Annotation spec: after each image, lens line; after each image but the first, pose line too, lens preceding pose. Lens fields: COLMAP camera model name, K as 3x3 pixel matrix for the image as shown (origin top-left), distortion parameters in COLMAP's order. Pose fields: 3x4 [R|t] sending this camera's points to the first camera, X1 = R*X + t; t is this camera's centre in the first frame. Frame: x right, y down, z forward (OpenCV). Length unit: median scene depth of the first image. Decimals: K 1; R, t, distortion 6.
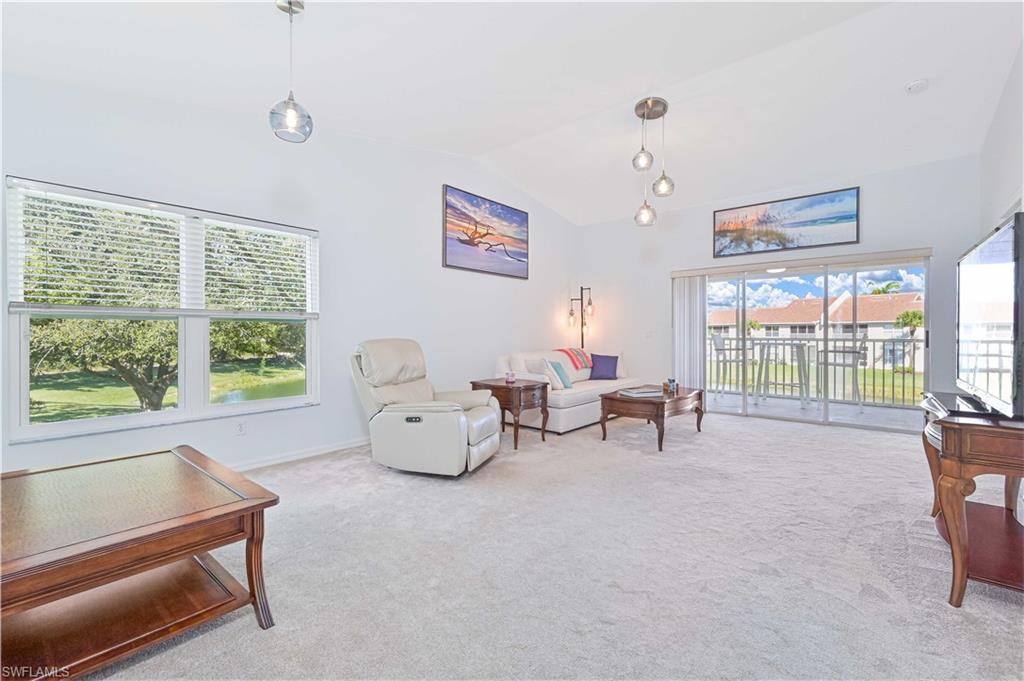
lens RADIAL K [[438.6, 0, 513.4], [0, 438.6, 335.5], [0, 0, 1]] dist [-0.002655, -0.001101]
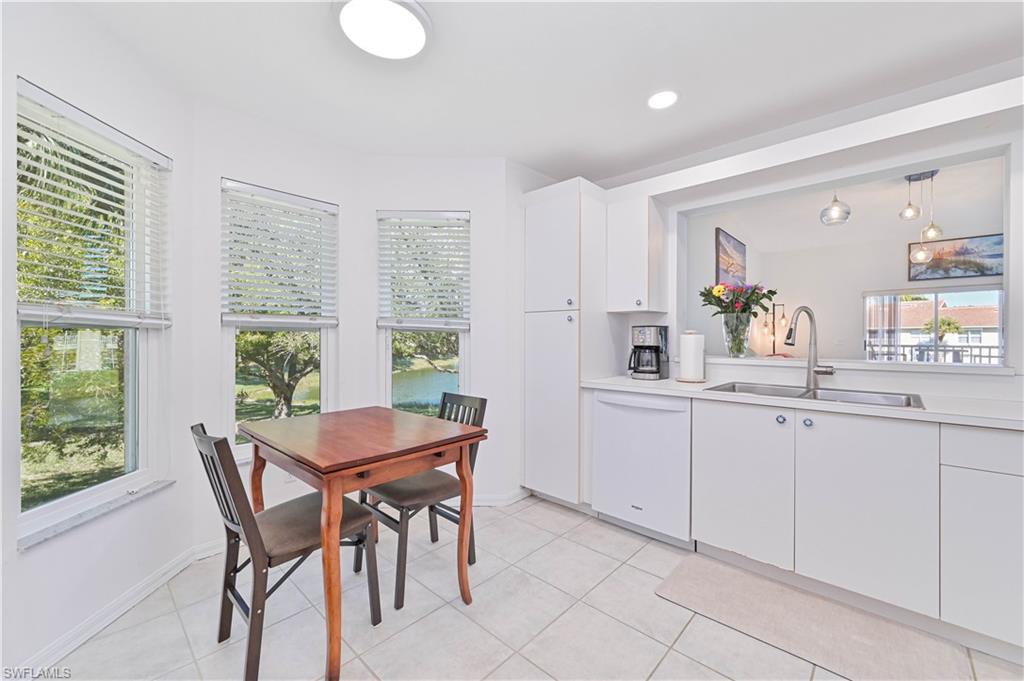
lens RADIAL K [[411.3, 0, 510.3], [0, 411.3, 337.1], [0, 0, 1]] dist [0.000284, -0.000623]
pose [[0.999262, 0.001458, -0.038377, -0.654557], [-0.001683, 0.999982, -0.005832, -0.010185], [0.038368, 0.005892, 0.999246, -0.217785]]
